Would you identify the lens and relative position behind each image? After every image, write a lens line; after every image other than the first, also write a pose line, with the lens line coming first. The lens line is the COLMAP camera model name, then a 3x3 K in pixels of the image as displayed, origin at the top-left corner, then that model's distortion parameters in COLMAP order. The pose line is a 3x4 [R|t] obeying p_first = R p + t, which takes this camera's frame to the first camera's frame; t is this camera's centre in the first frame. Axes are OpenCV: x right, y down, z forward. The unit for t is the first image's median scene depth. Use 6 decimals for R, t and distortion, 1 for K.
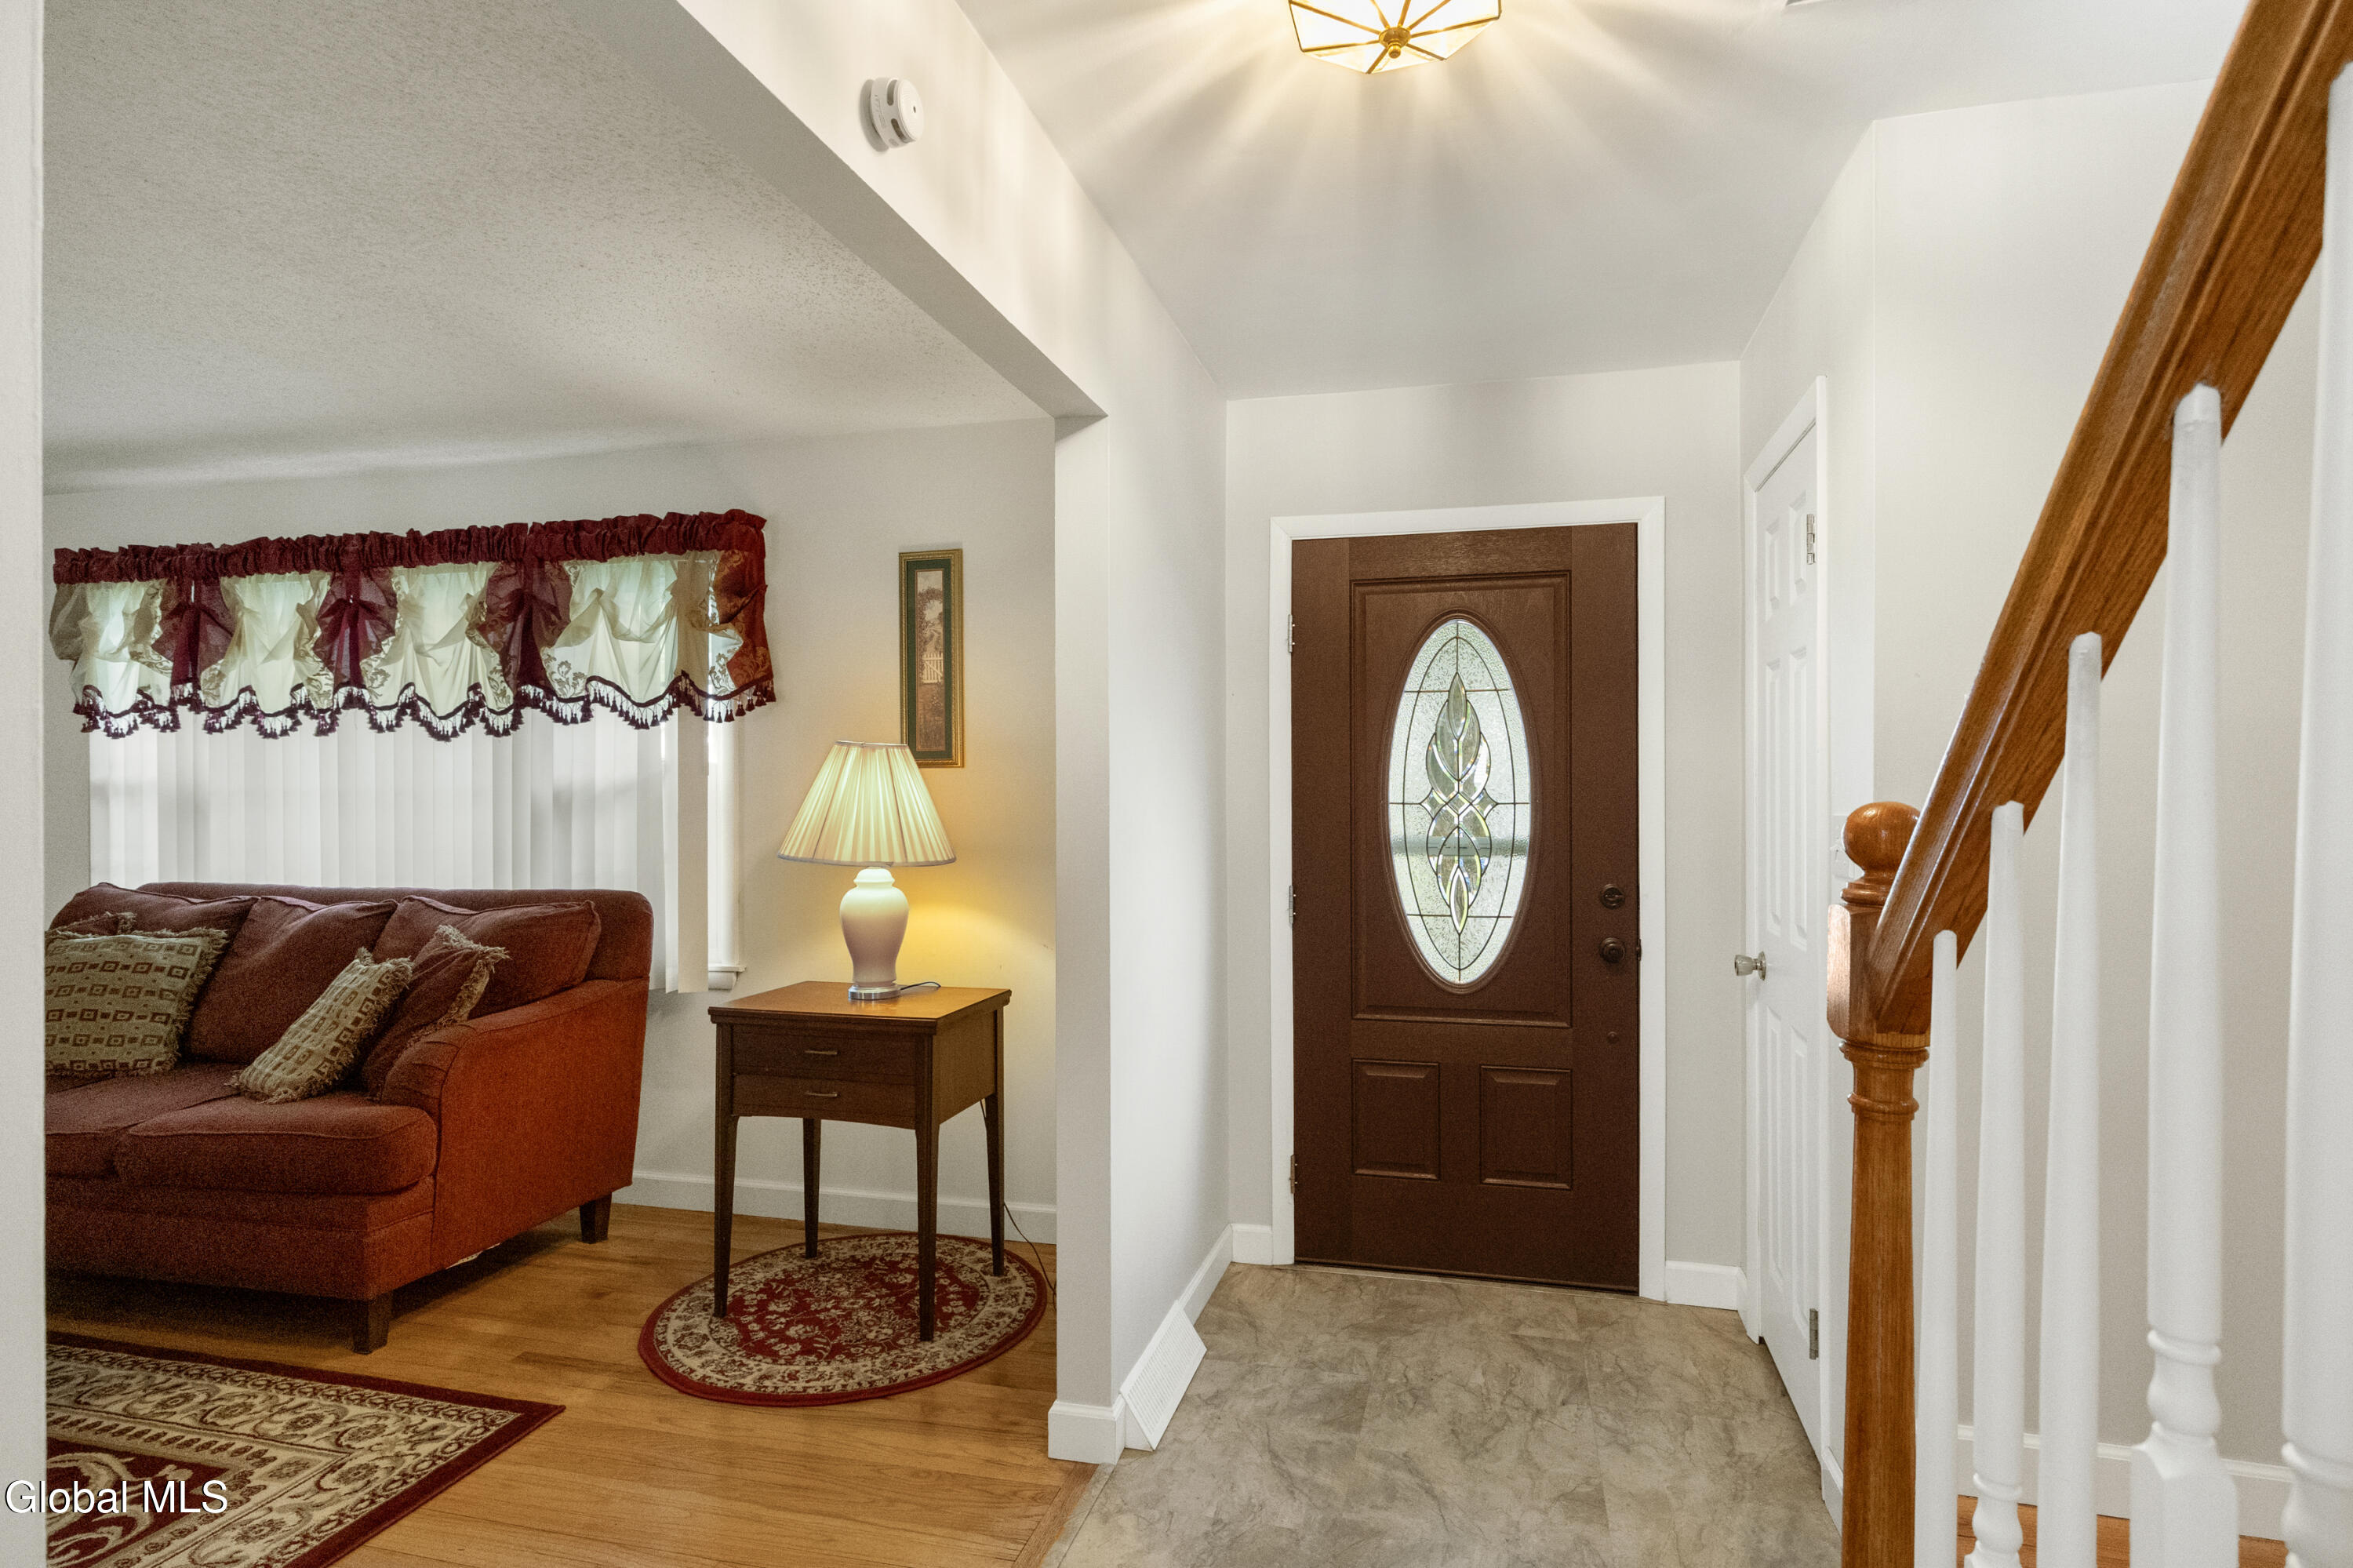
lens RADIAL K [[1224.5, 0, 1176.5], [0, 1224.5, 784.0], [0, 0, 1]] dist [0.001137, 0.000403]
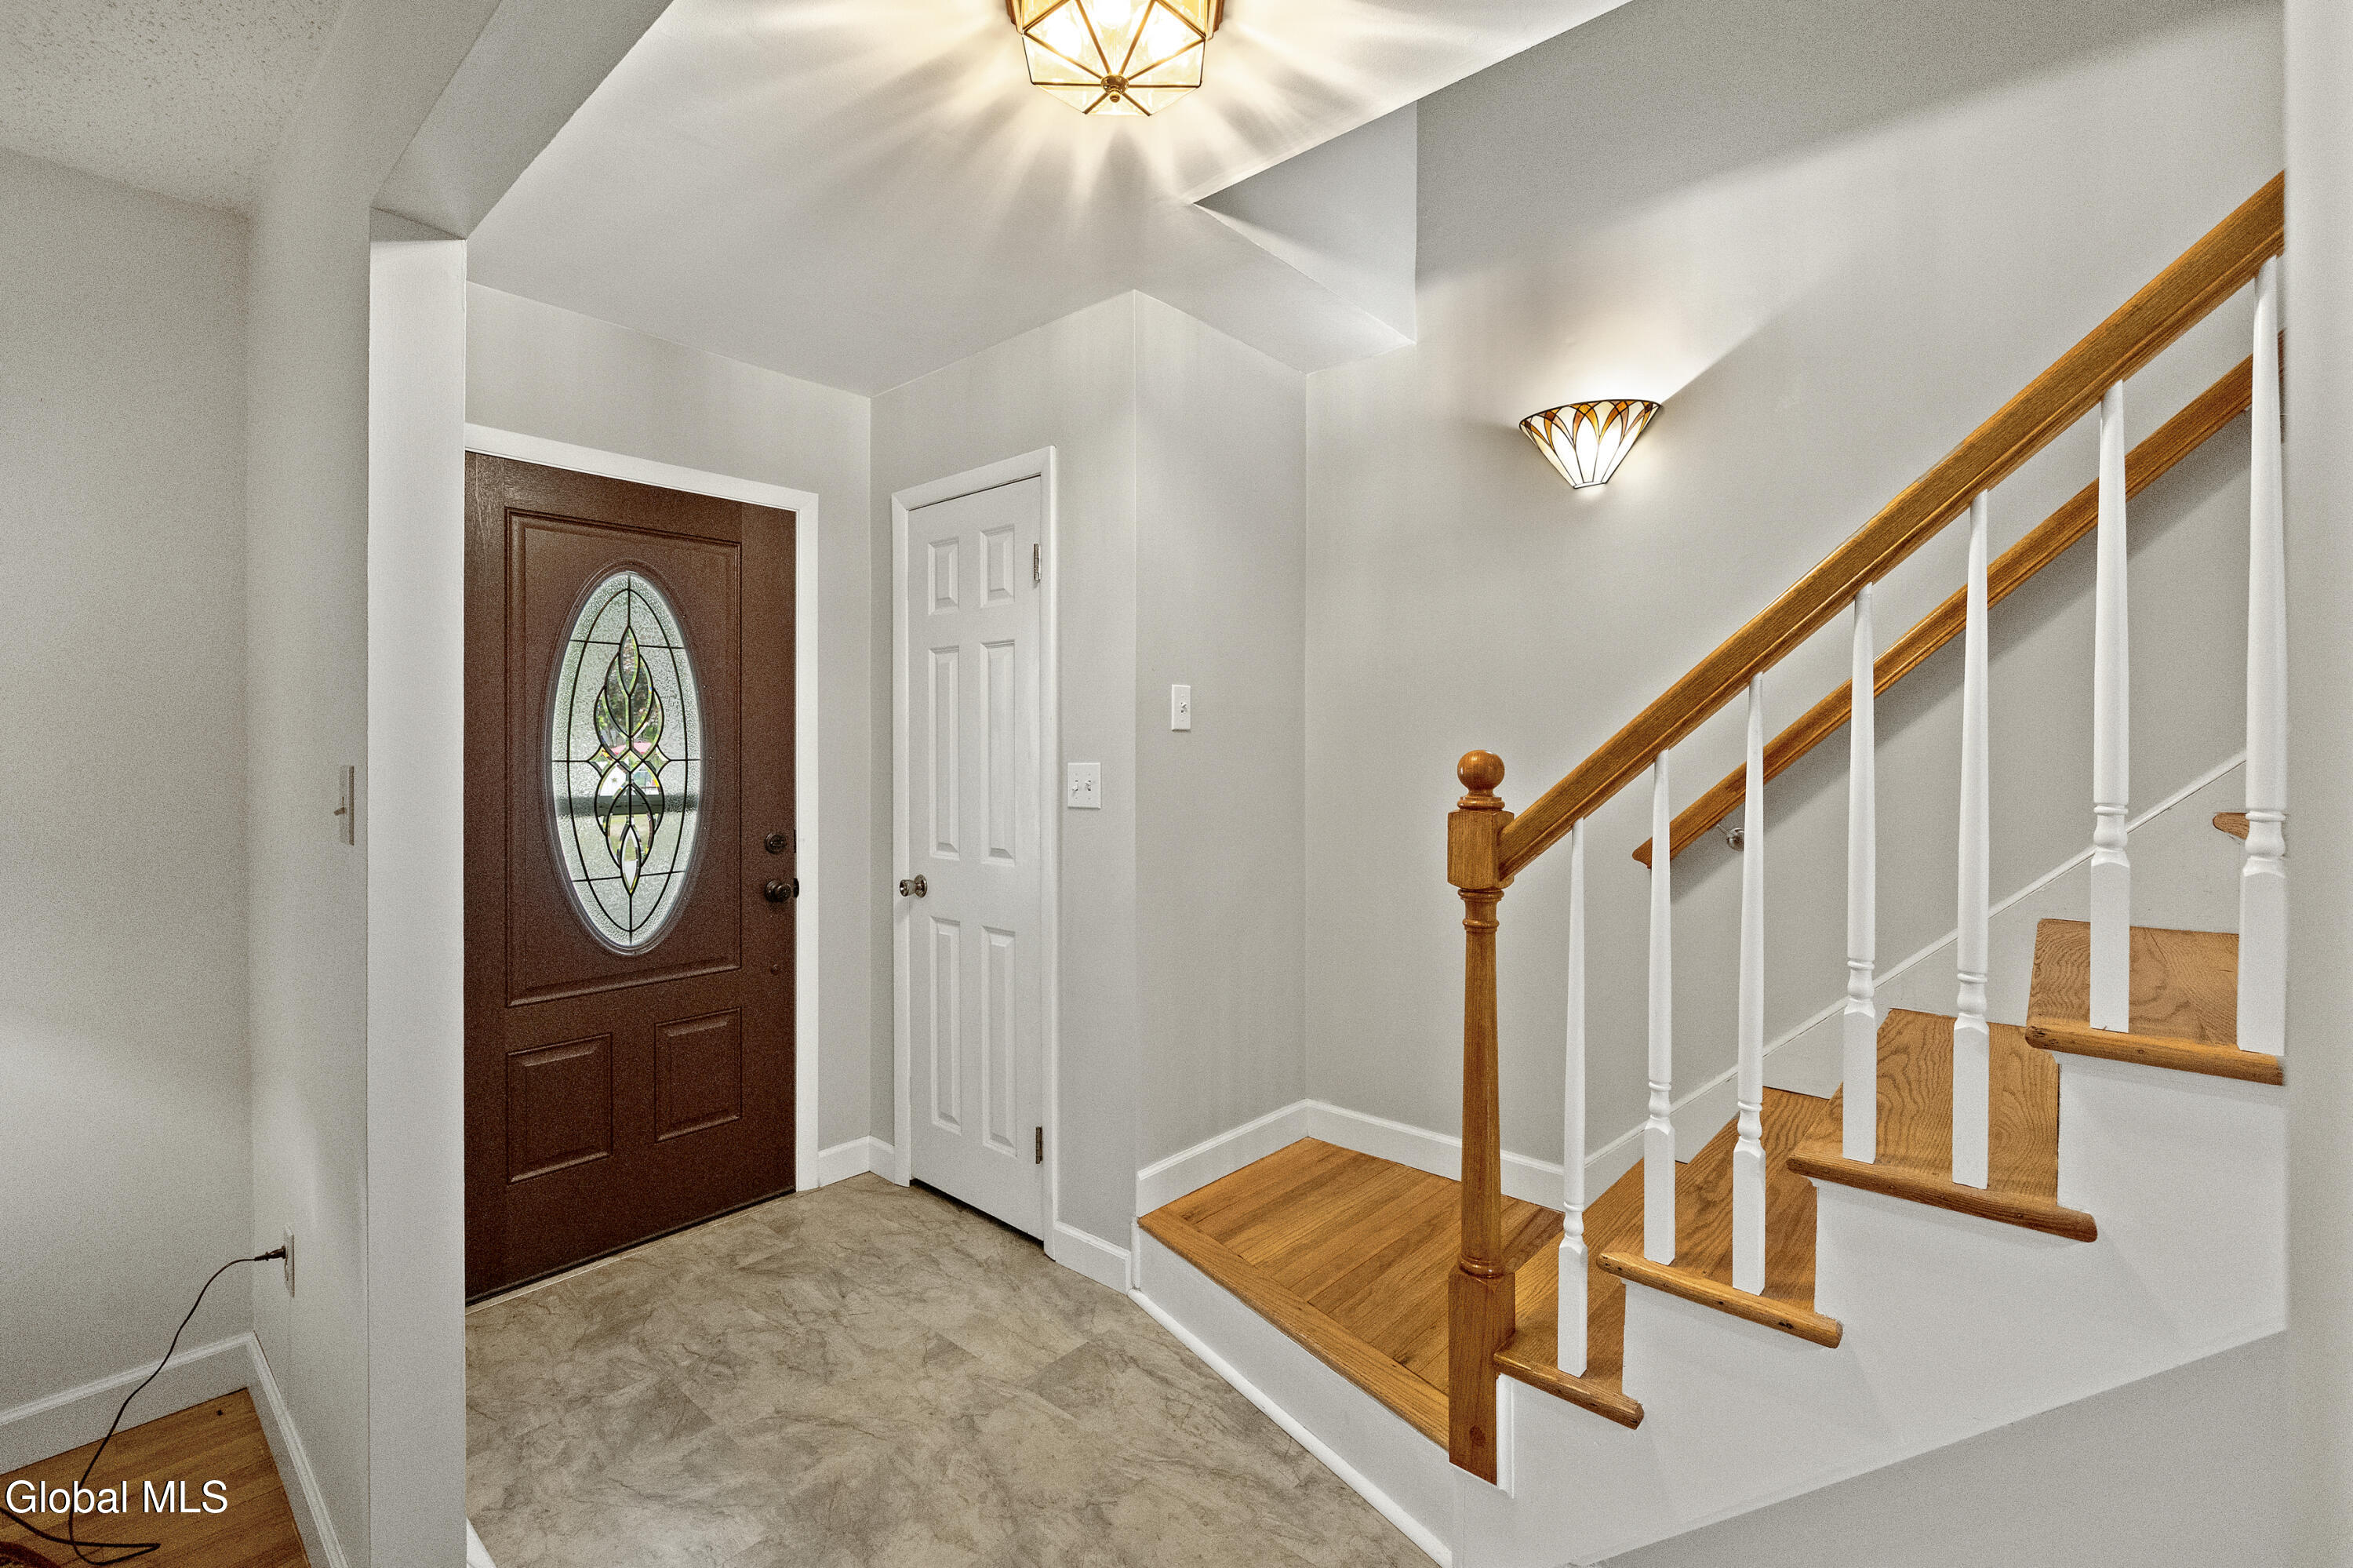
lens RADIAL K [[1033.1, 0, 1175.0], [0, 1033.1, 746.2], [0, 0, 1]] dist [-0.000034, 0.000158]
pose [[0.440785, 0.004944, 0.897599, -0.283058], [-0.004916, 0.999983, -0.003094, 0.004674], [-0.897599, -0.003049, 0.440802, 0.225055]]
